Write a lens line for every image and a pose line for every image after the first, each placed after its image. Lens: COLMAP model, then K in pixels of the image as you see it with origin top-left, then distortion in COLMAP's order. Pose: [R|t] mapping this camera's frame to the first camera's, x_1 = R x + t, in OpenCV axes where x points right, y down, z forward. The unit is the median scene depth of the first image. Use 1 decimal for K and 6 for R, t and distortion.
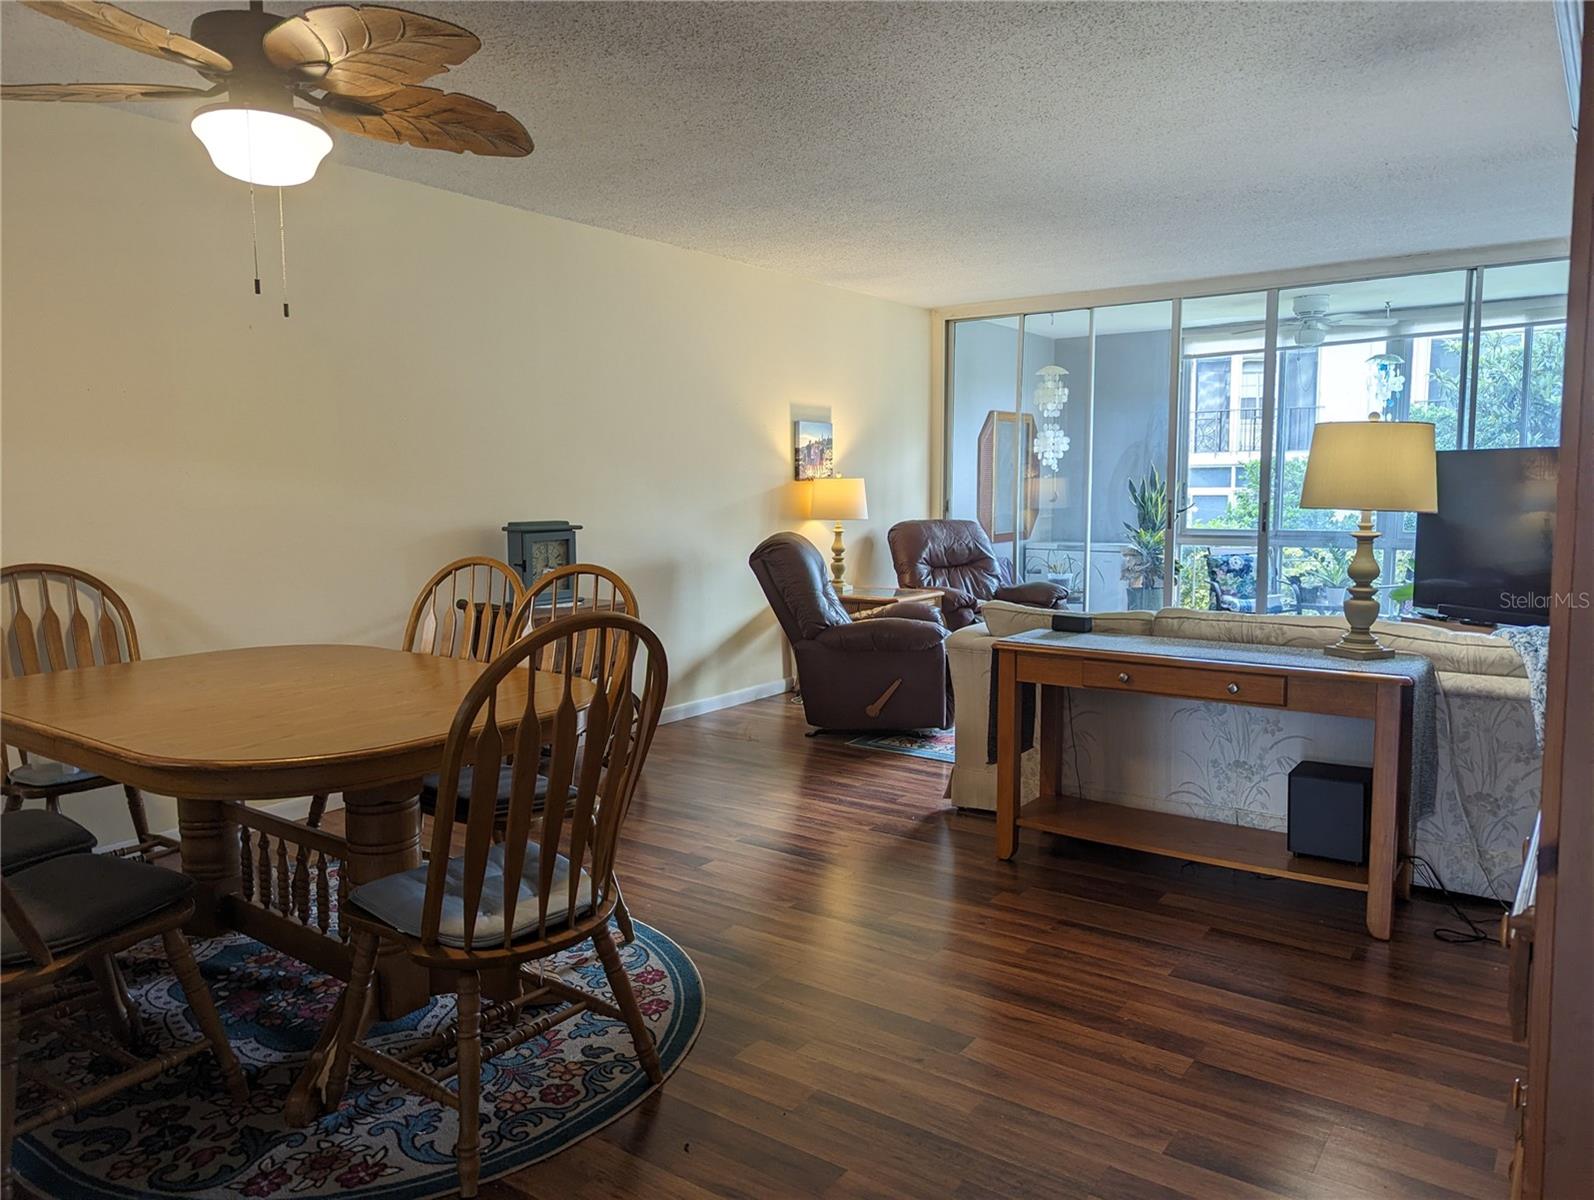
lens RADIAL K [[1122.7, 0, 795.3], [0, 1122.7, 601.2], [0, 0, 1]] dist [0.051817, -0.044821]
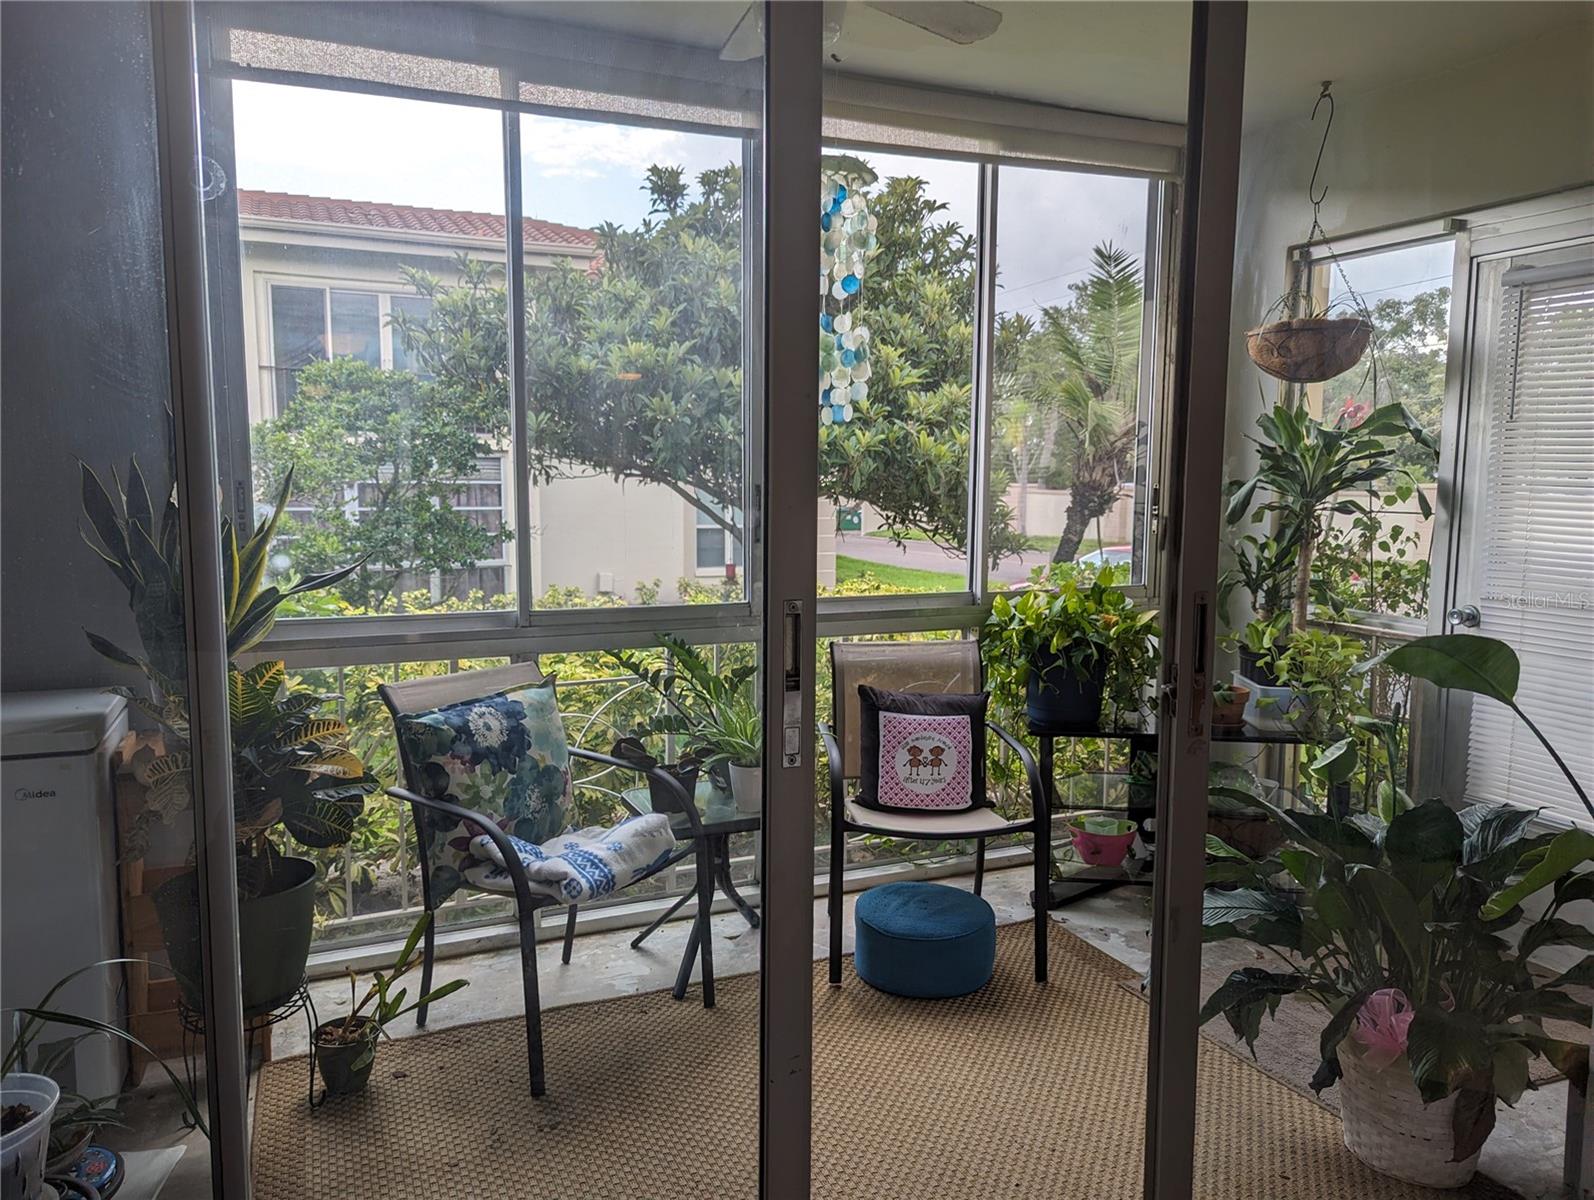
lens RADIAL K [[1122.7, 0, 790.9], [0, 1122.7, 603.6], [0, 0, 1]] dist [0.051817, -0.044821]
pose [[0.502412, -0.091454, 0.859778, 0.360704], [0.082779, 0.994910, 0.057456, -0.190685], [-0.860657, 0.042305, 0.507425, 1.763764]]
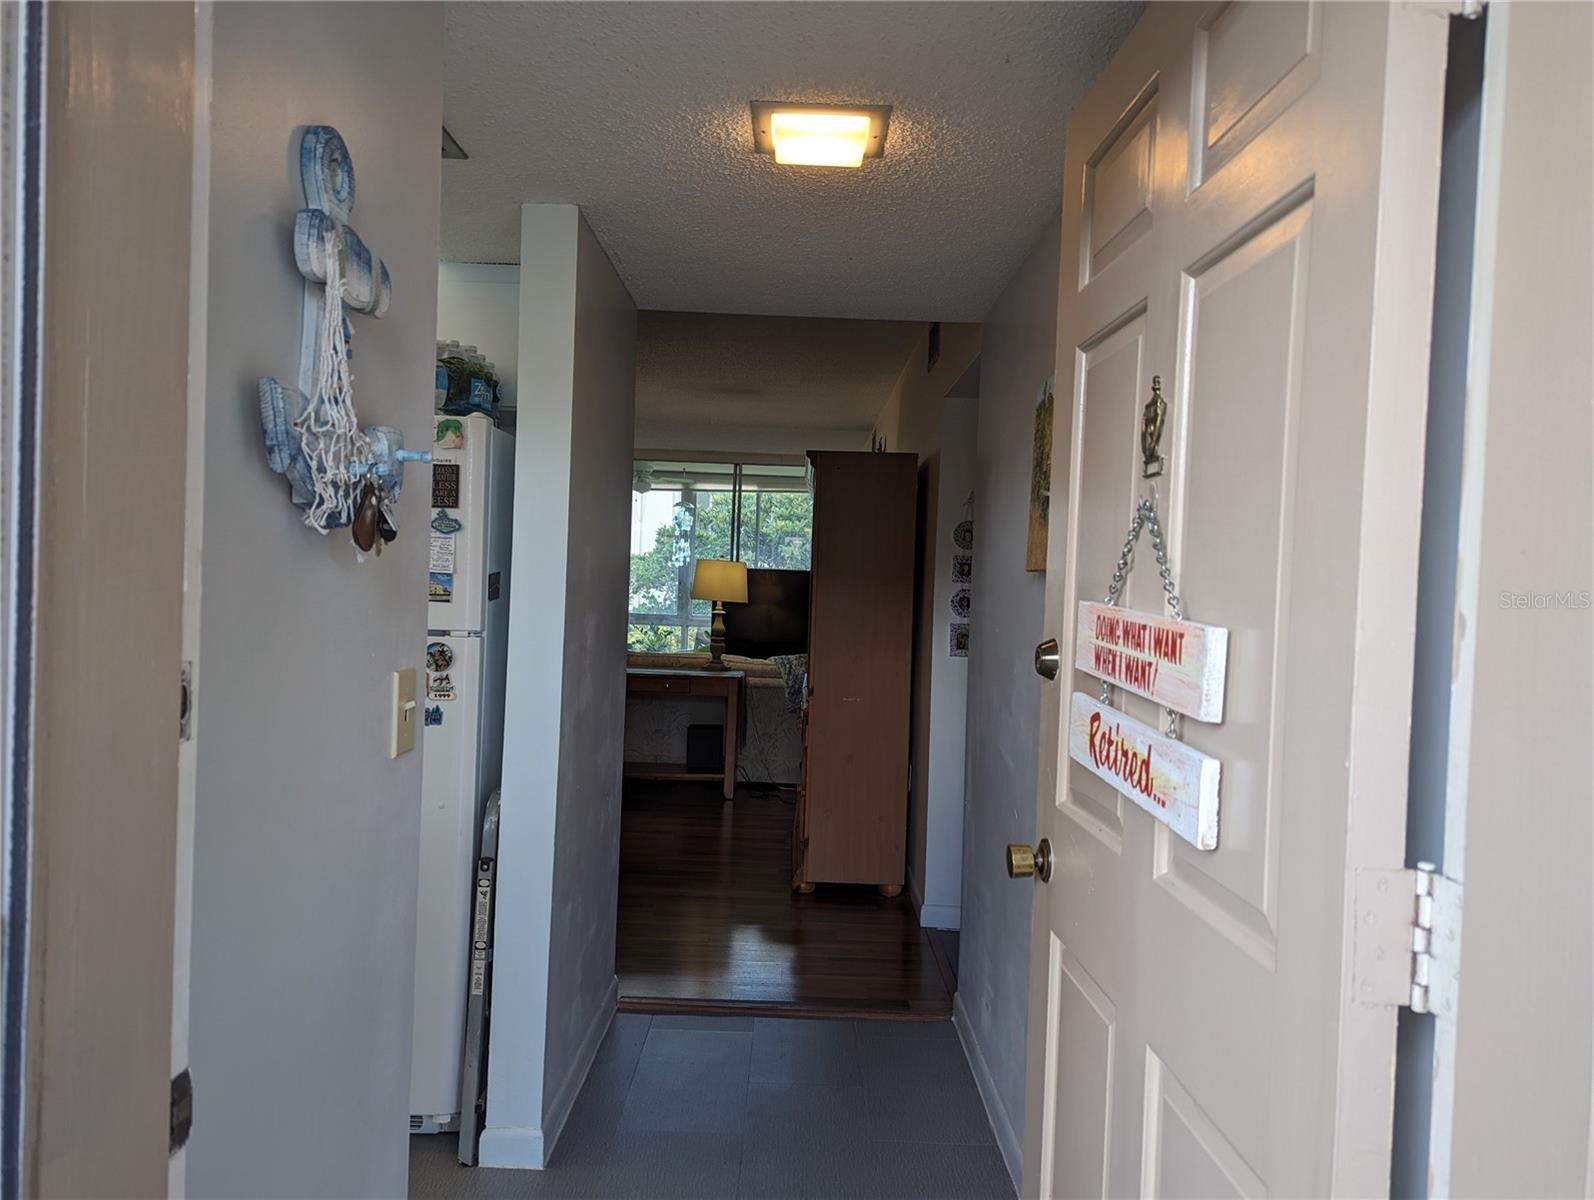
lens RADIAL K [[1122.7, 0, 796.3], [0, 1122.7, 602.3], [0, 0, 1]] dist [0.051817, -0.044821]
pose [[0.809974, 0.022192, 0.586046, -0.548519], [0.021493, 0.997489, -0.067478, 0.060760], [-0.586072, 0.067251, 0.807464, -0.701898]]
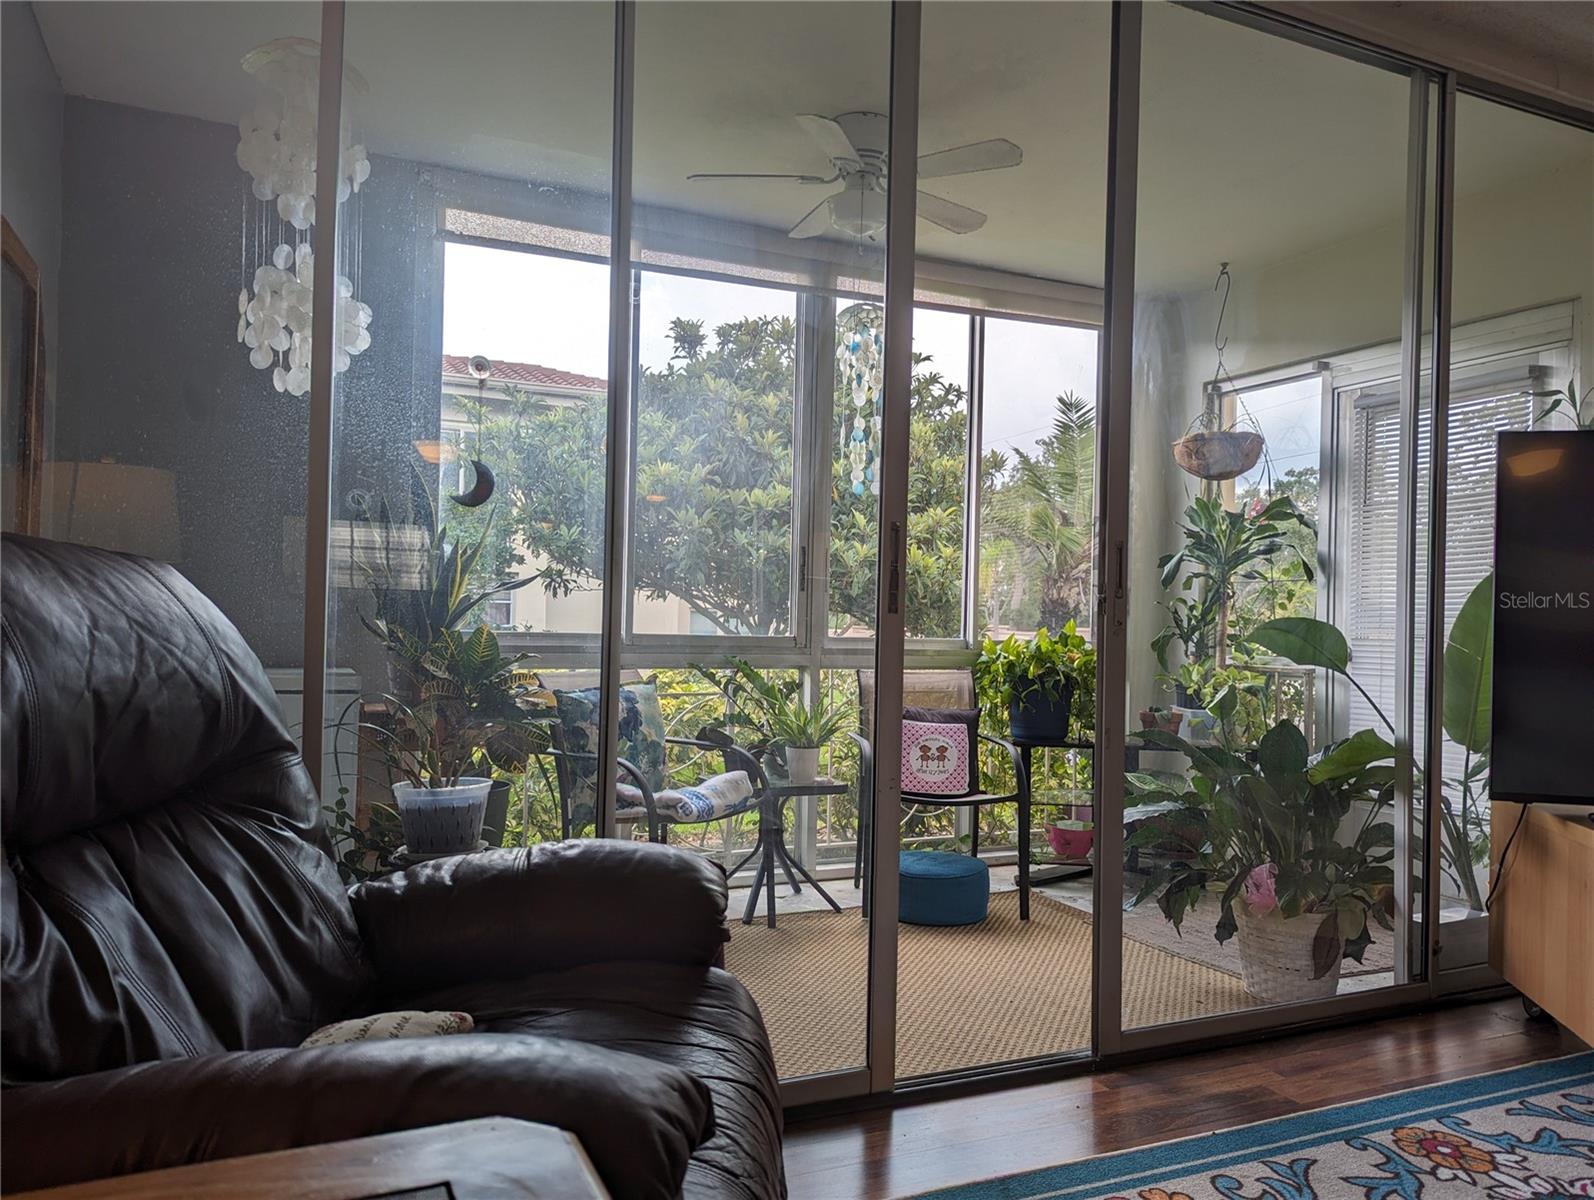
lens RADIAL K [[1122.7, 0, 793.3], [0, 1122.7, 616.5], [0, 0, 1]] dist [0.051817, -0.044821]
pose [[0.479808, 0.019971, 0.877146, 0.083457], [0.067897, 0.995898, -0.059815, -0.088314], [-0.874742, 0.088255, 0.476484, 1.692872]]
